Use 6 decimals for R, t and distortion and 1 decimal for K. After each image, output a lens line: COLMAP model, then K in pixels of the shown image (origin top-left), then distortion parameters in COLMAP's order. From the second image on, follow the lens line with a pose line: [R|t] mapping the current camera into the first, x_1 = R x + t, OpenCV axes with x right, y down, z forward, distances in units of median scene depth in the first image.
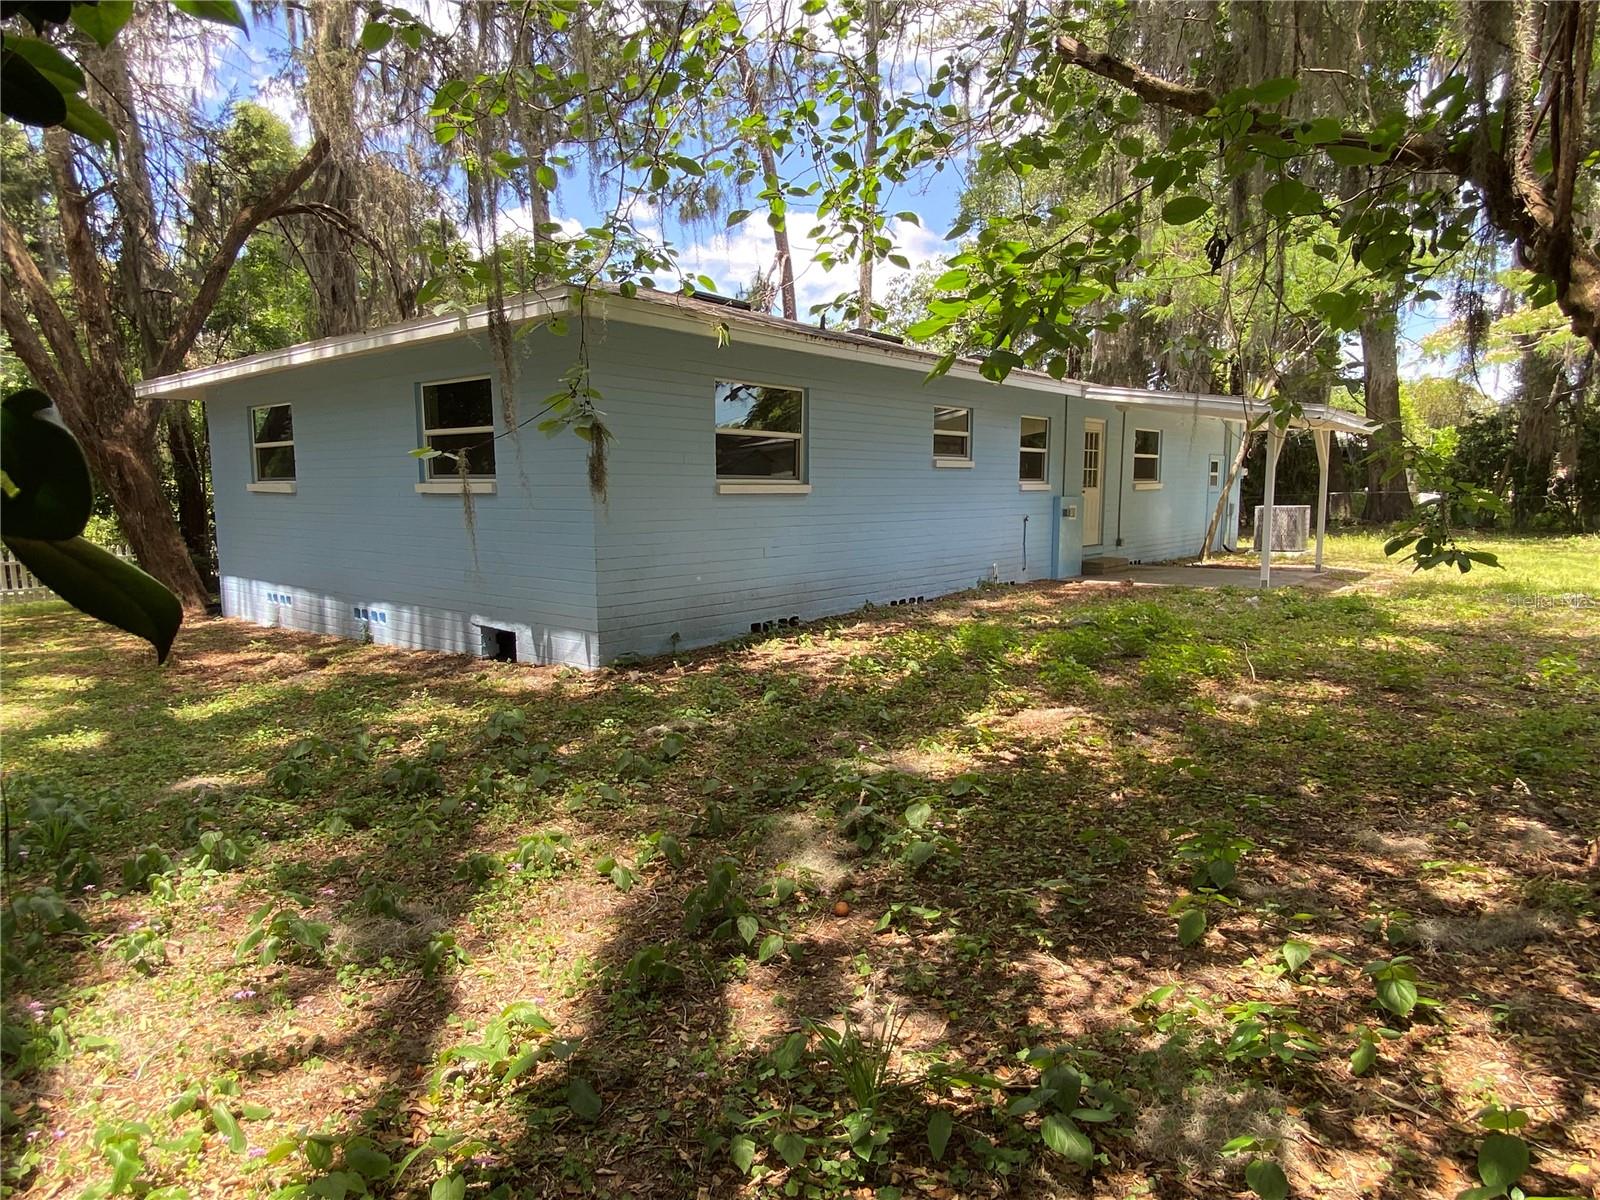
lens RADIAL K [[874.0, 0, 803.2], [0, 874.0, 596.7], [0, 0, 1]] dist [0.055003, -0.038631]
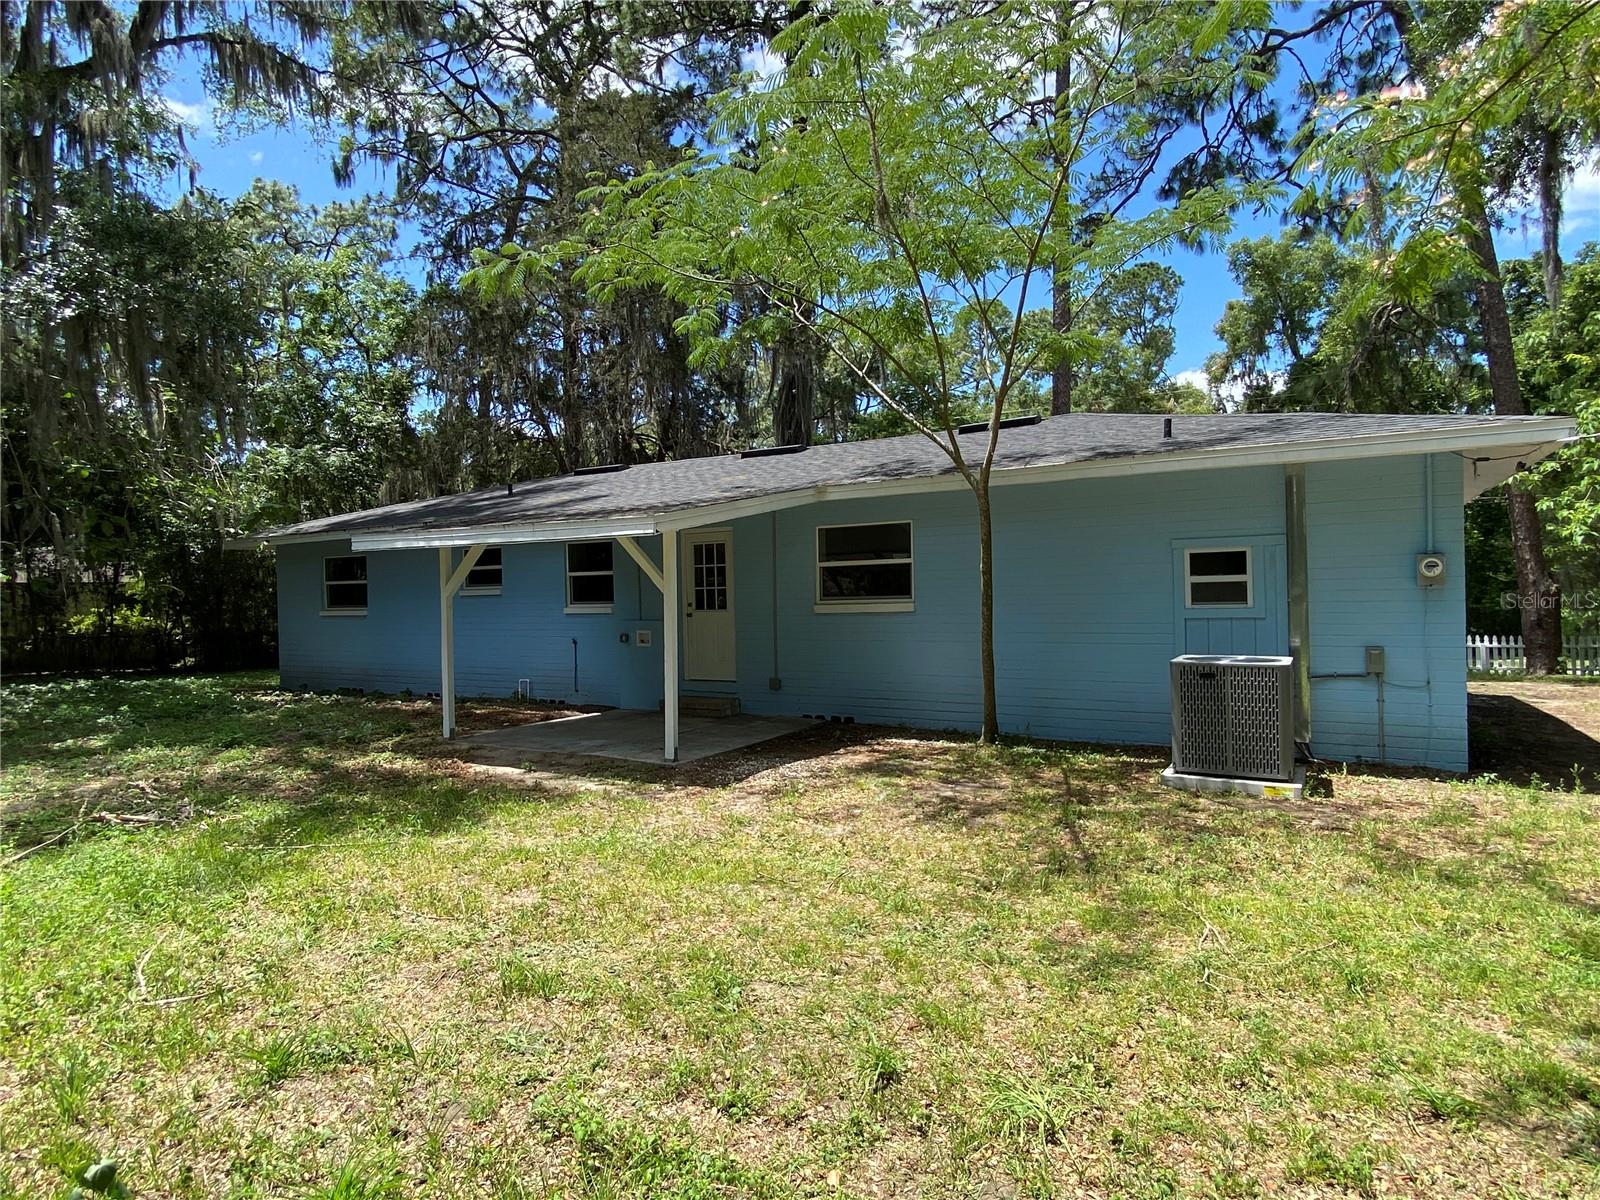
lens RADIAL K [[874.0, 0, 803.2], [0, 874.0, 596.7], [0, 0, 1]] dist [0.055003, -0.038631]
pose [[0.179873, 0.006109, -0.983671, 1.251249], [-0.099893, 0.994925, -0.012088, -0.147854], [0.978605, 0.100436, 0.179570, 1.022115]]
